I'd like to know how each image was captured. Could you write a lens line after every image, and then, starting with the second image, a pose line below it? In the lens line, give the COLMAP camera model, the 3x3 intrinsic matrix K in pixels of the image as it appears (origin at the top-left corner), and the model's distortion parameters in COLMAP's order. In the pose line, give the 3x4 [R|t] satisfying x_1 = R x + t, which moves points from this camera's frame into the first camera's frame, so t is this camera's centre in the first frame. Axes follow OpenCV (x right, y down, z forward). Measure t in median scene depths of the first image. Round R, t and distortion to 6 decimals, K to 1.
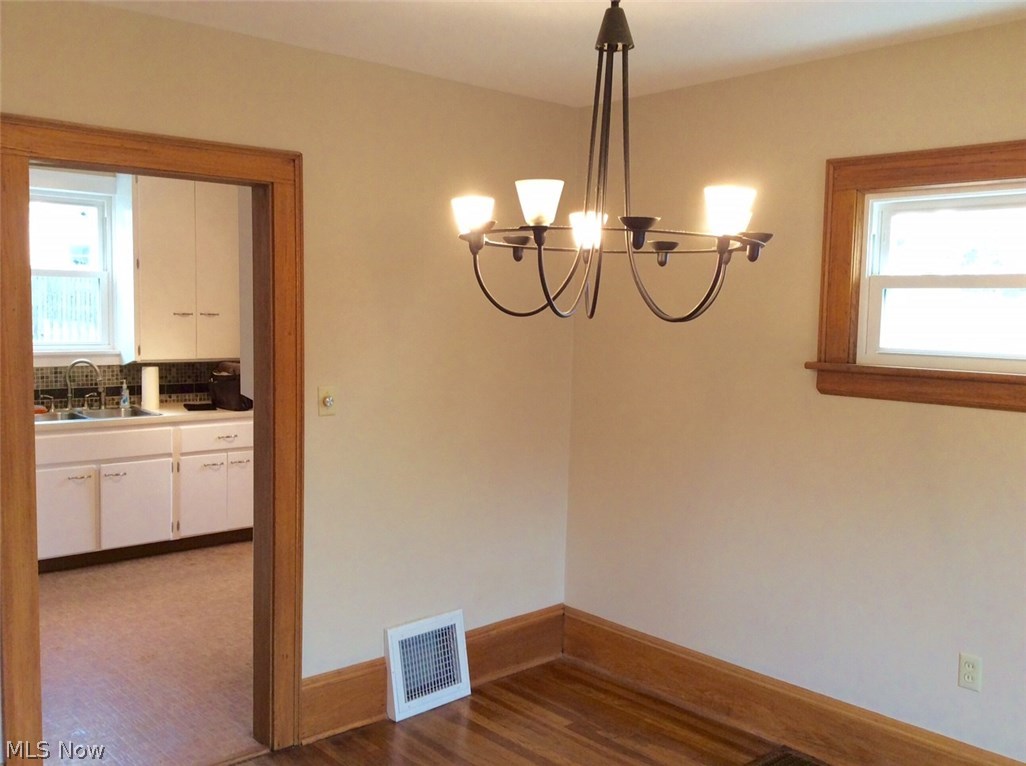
lens RADIAL K [[918.2, 0, 516.6], [0, 918.2, 375.9], [0, 0, 1]] dist [0.049649, -0.103116]
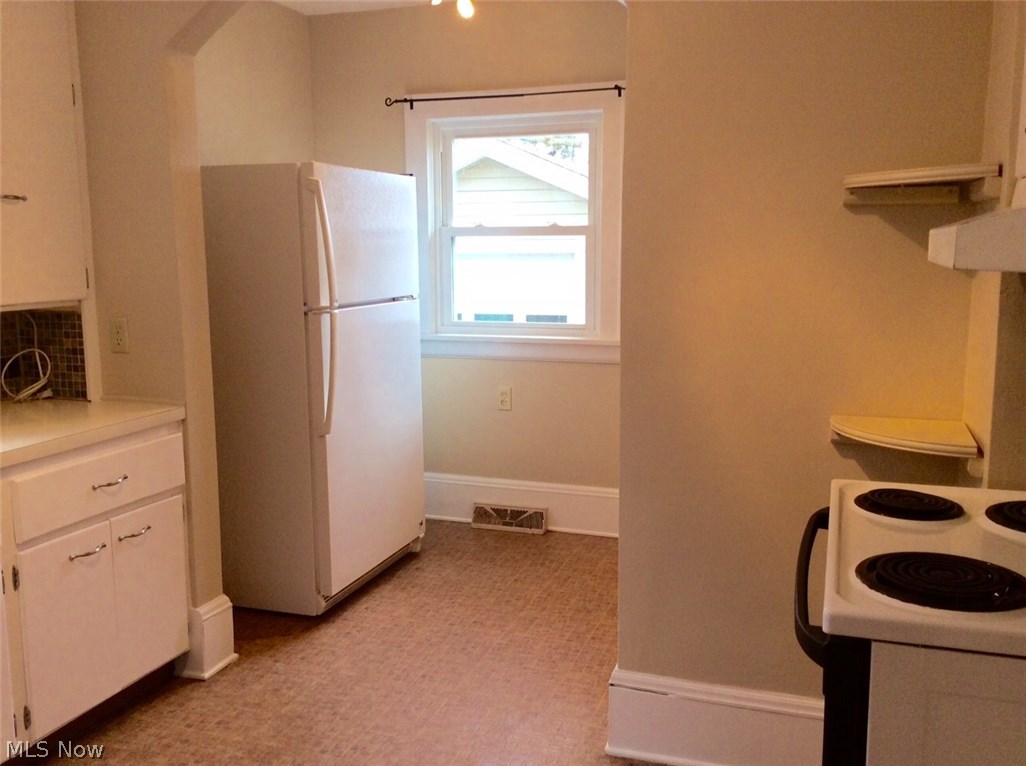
lens RADIAL K [[918.2, 0, 515.1], [0, 918.2, 385.6], [0, 0, 1]] dist [0.049649, -0.103116]
pose [[0.885243, -0.088871, 0.456561, -0.342164], [0.052404, 0.994384, 0.091952, -0.008741], [-0.462168, -0.057474, 0.884928, 0.539688]]
